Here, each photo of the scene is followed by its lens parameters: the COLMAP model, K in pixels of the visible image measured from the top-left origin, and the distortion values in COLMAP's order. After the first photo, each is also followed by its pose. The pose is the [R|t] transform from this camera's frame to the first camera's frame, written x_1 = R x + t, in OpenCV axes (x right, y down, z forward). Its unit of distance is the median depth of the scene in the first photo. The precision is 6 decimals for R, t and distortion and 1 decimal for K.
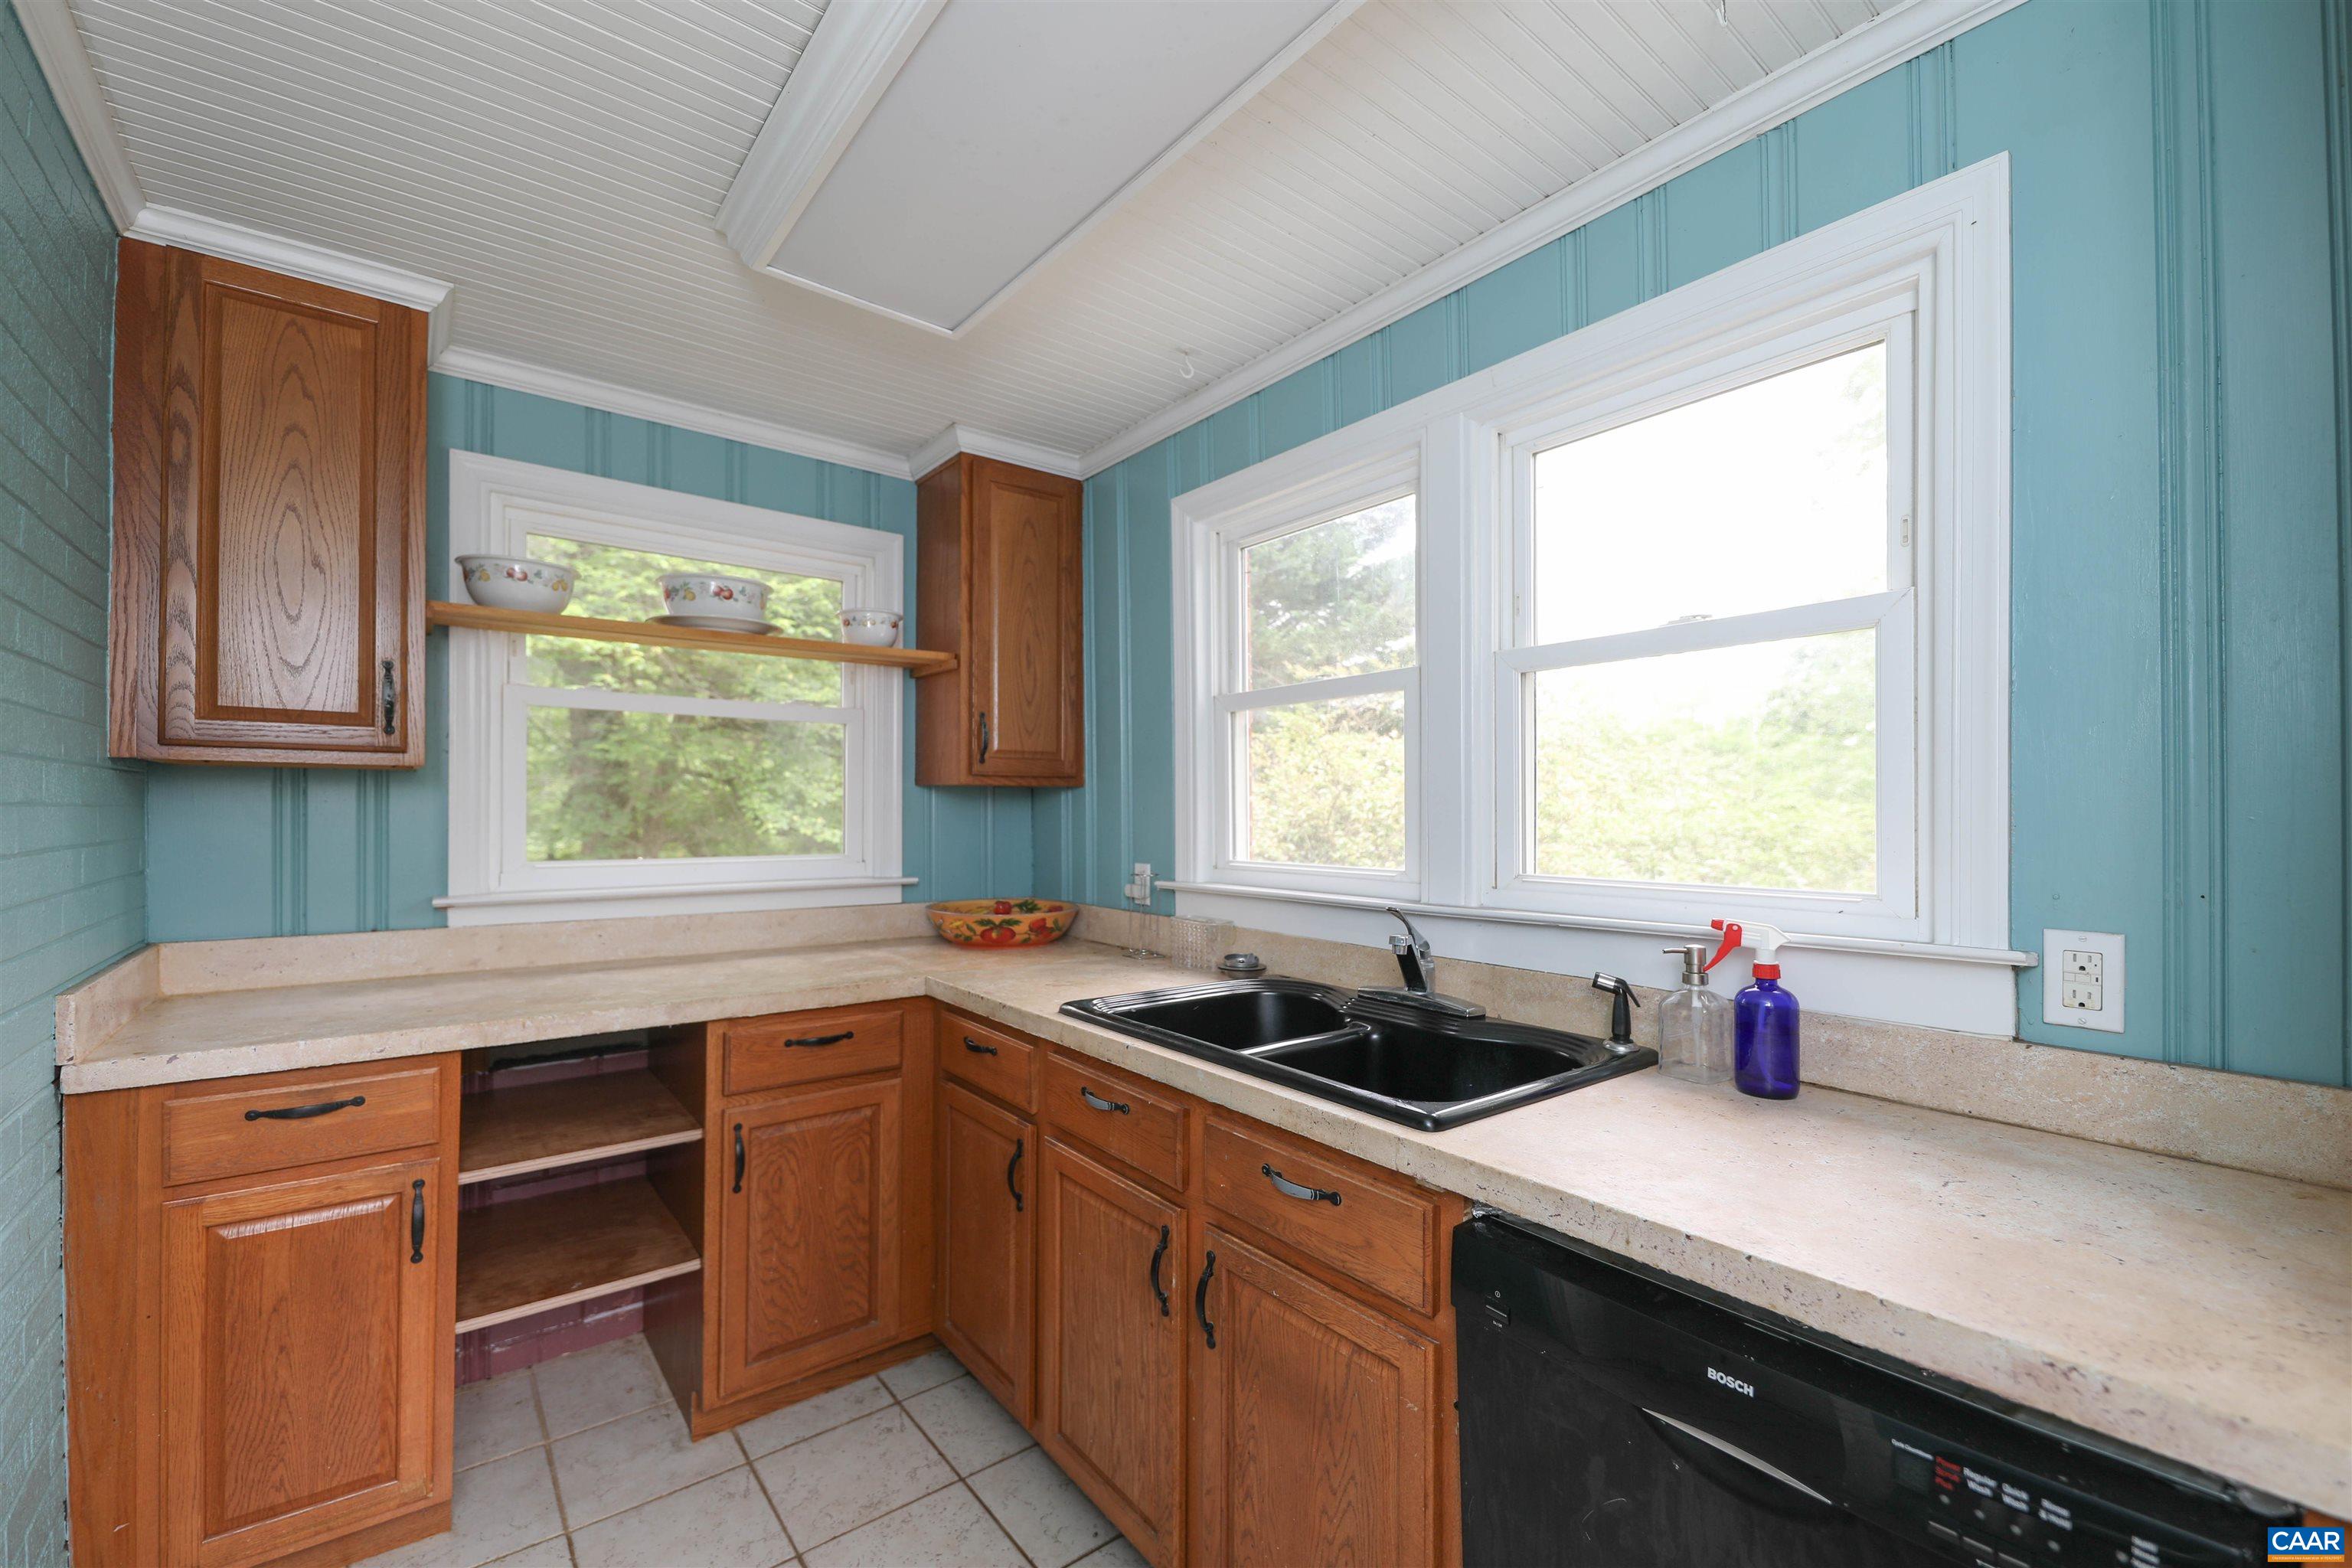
lens RADIAL K [[955.3, 0, 1174.8], [0, 955.3, 796.4], [0, 0, 1]] dist [0.008245, -0.006144]
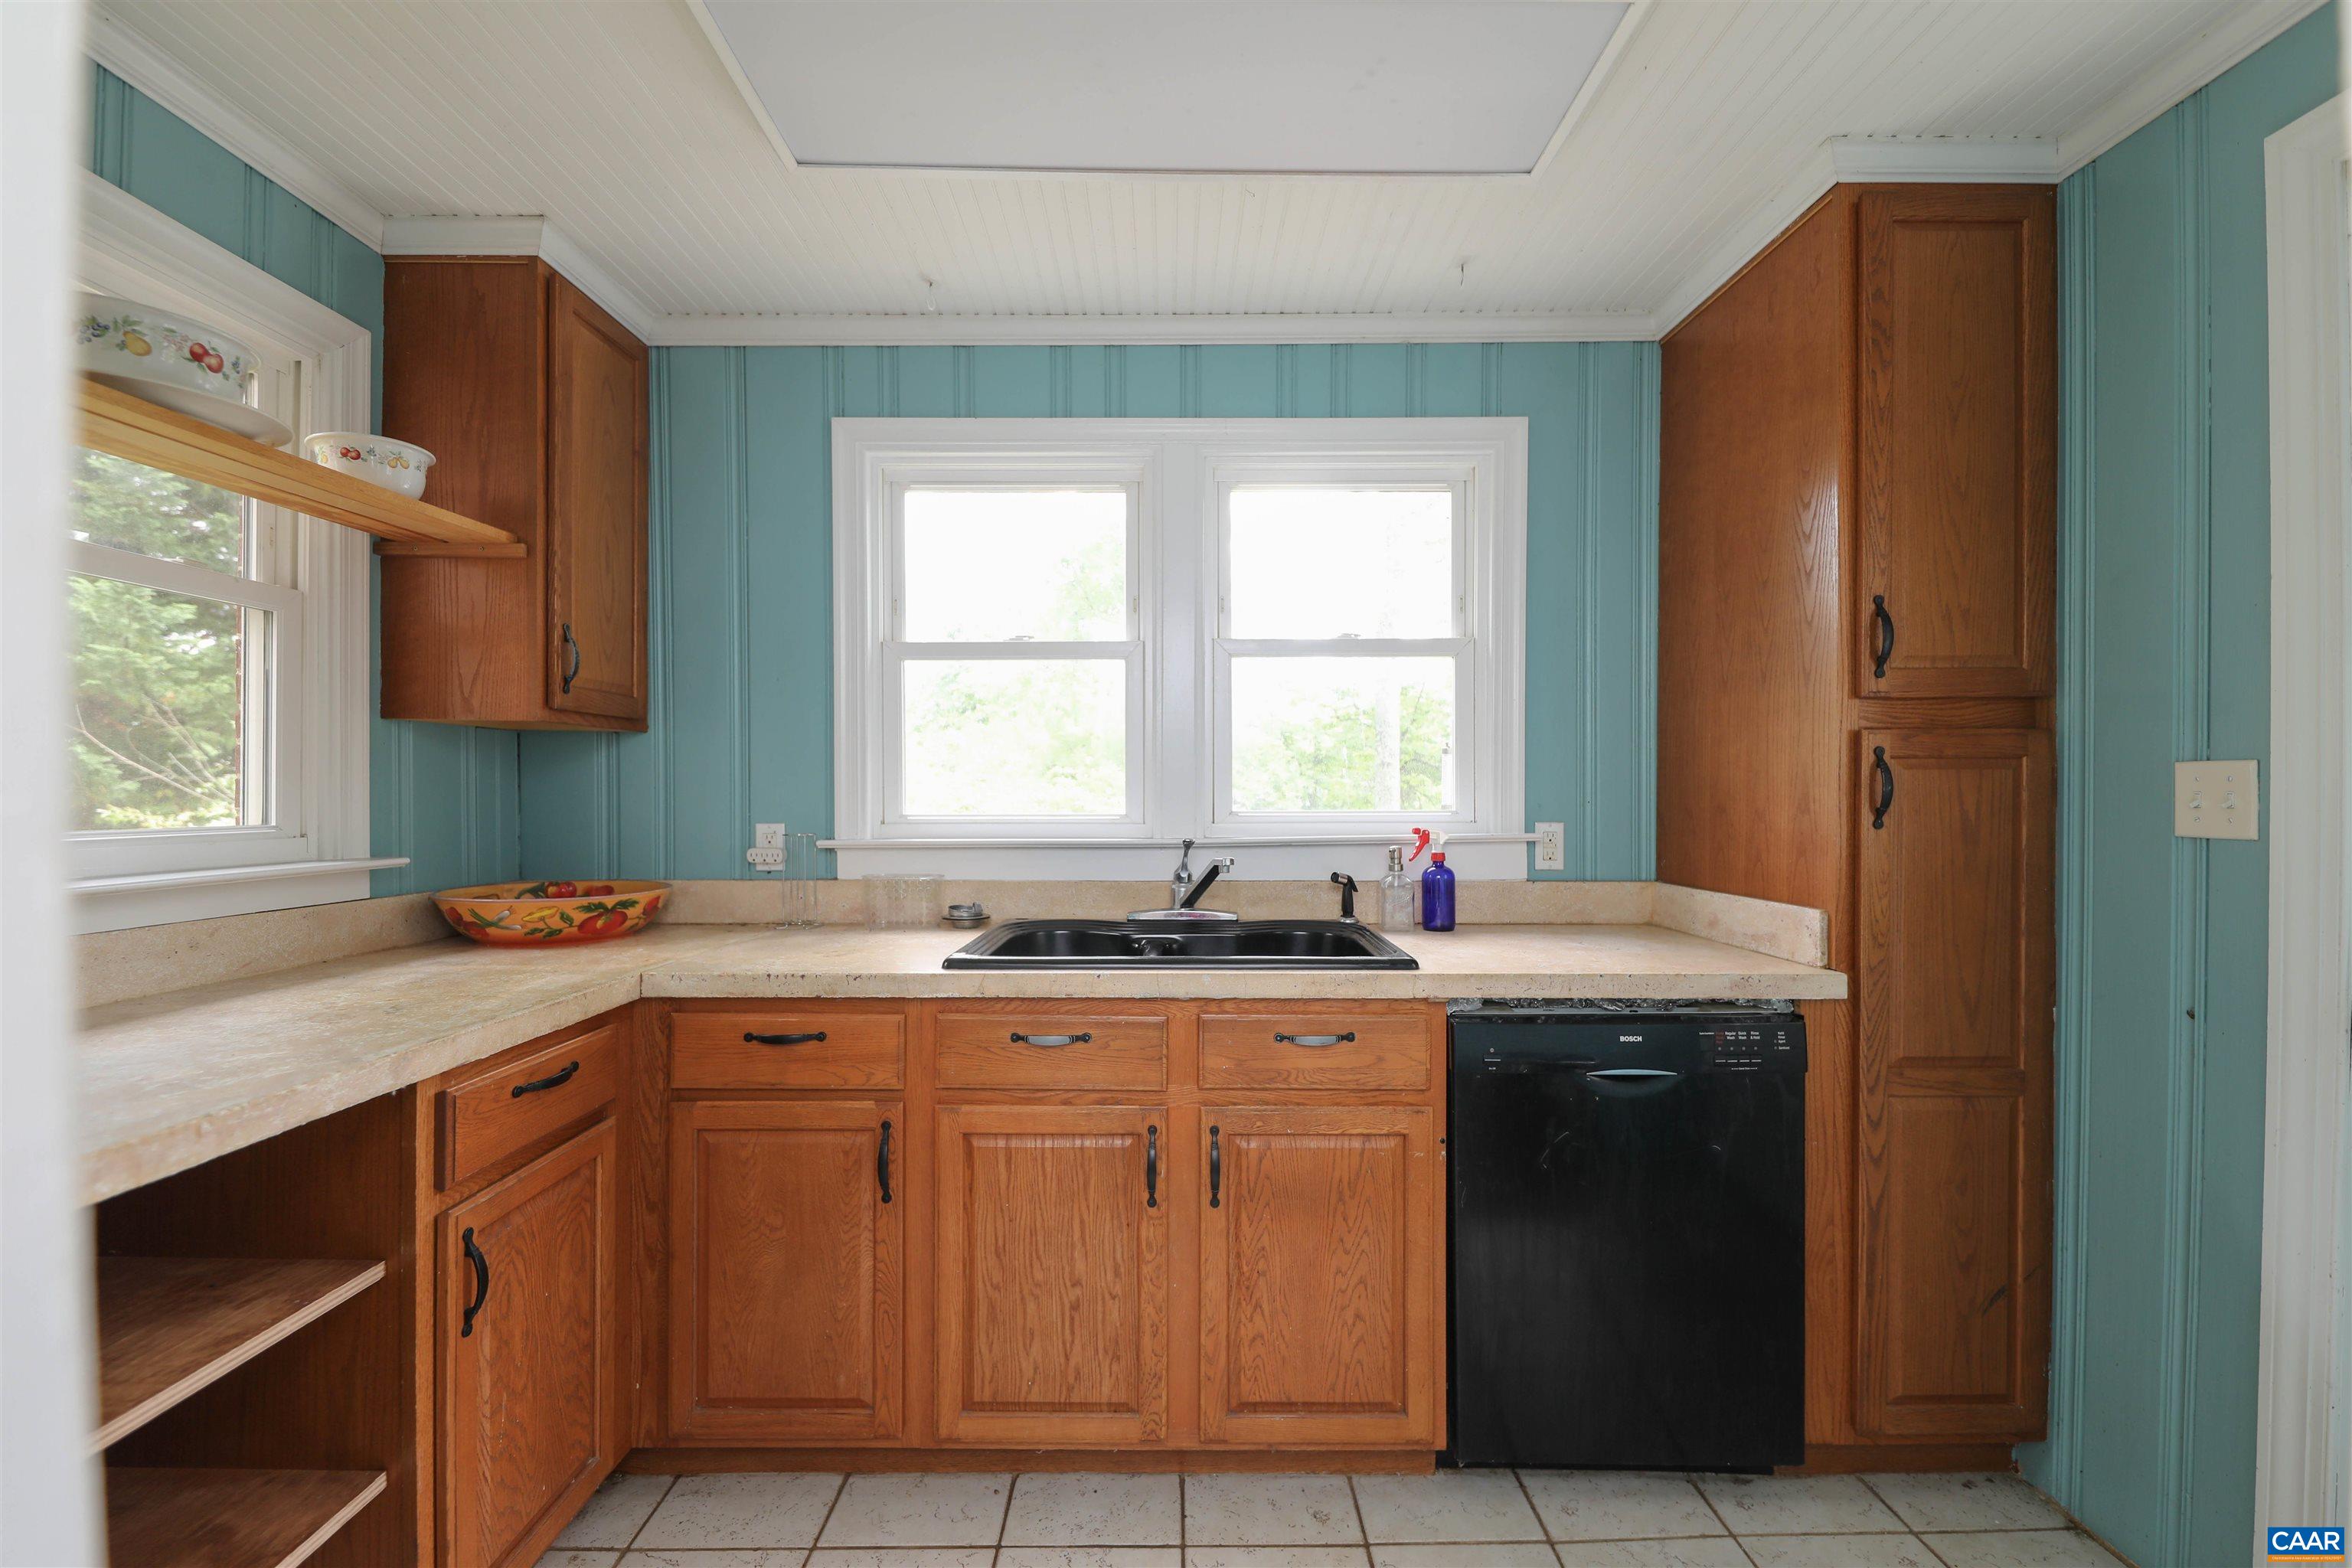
lens RADIAL K [[955.3, 0, 1189.5], [0, 955.3, 793.0], [0, 0, 1]] dist [0.008245, -0.006144]
pose [[0.605802, -0.001923, 0.795613, -0.684433], [-0.009404, 0.999910, 0.009577, 0.041566], [-0.795560, -0.013283, 0.605730, 0.237973]]
